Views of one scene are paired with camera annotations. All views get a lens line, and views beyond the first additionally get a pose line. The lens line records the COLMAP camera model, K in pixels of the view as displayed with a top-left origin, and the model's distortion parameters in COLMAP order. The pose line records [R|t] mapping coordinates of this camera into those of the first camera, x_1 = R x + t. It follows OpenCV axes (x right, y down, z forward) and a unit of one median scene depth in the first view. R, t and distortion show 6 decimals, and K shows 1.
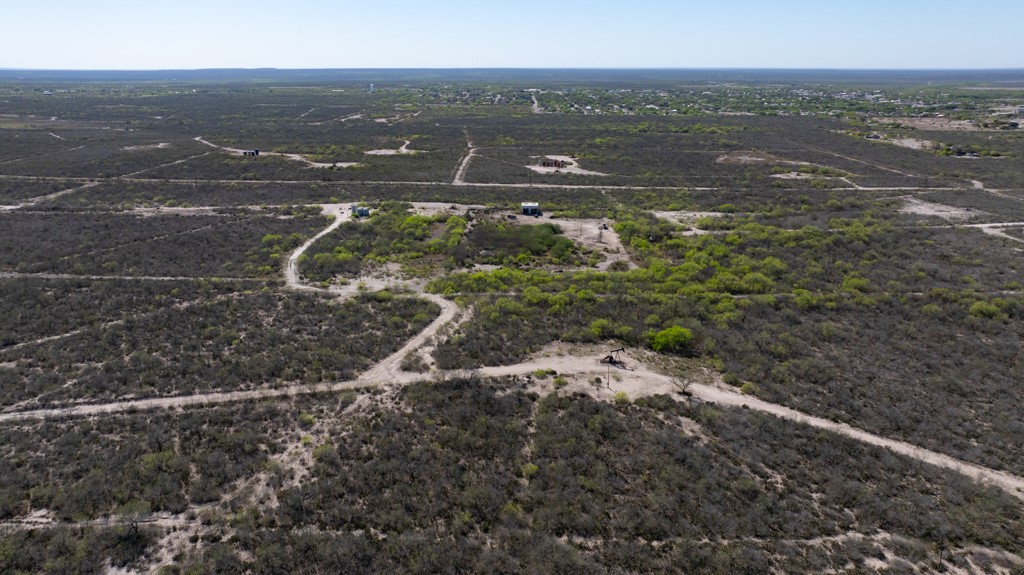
lens RADIAL K [[726.0, 0, 512.0], [0, 726.0, 287.5], [0, 0, 1]] dist [-0.021443, 0.002739]
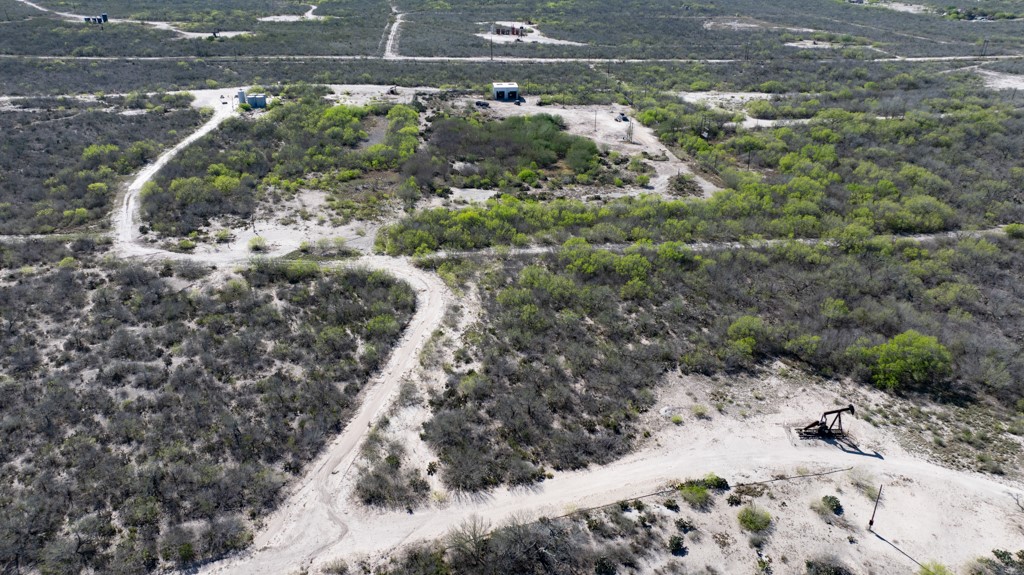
lens RADIAL K [[726.0, 0, 512.0], [0, 726.0, 287.5], [0, 0, 1]] dist [-0.021443, 0.002739]
pose [[0.993296, -0.045107, 0.106439, -0.063049], [0.027910, 0.987069, 0.157845, -0.041040], [-0.112182, -0.153816, 0.981711, 0.361666]]
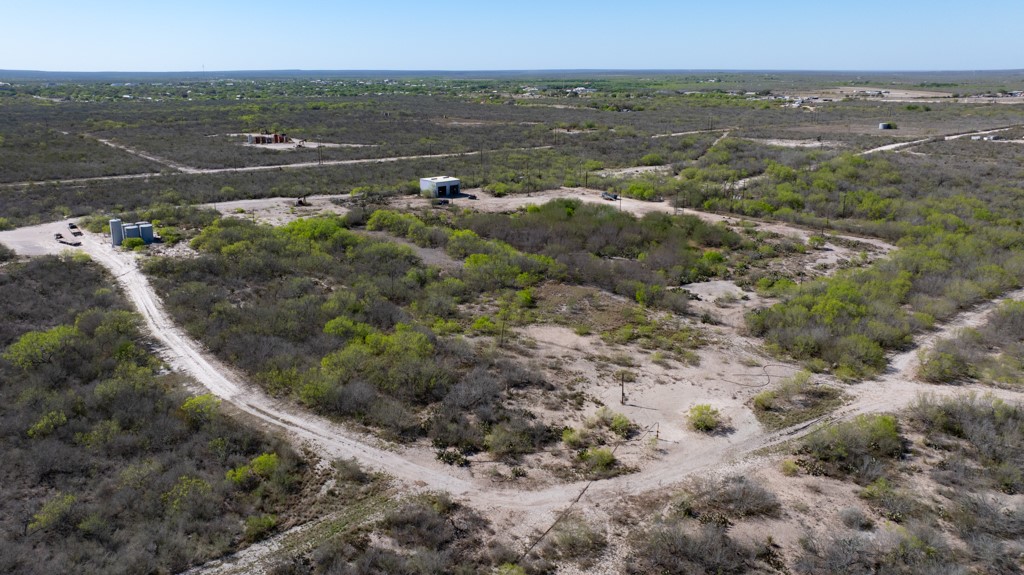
lens RADIAL K [[726.0, 0, 512.0], [0, 726.0, 287.5], [0, 0, 1]] dist [-0.021443, 0.002739]
pose [[0.770678, -0.191976, 0.607619, -0.353746], [0.193282, 0.979042, 0.064177, -0.072102], [-0.607205, 0.067982, 0.791631, 0.659292]]
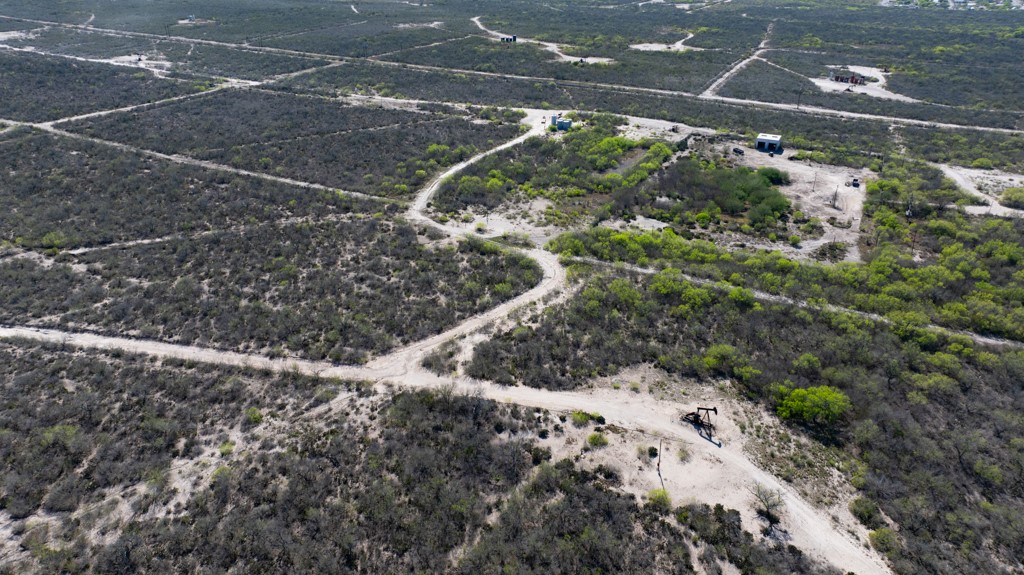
lens RADIAL K [[726.0, 0, 512.0], [0, 726.0, 287.5], [0, 0, 1]] dist [-0.021443, 0.002739]
pose [[0.900006, 0.196527, -0.389059, 0.136267], [-0.134629, 0.974280, 0.180705, -0.074309], [0.414566, -0.110257, 0.903315, 0.200491]]
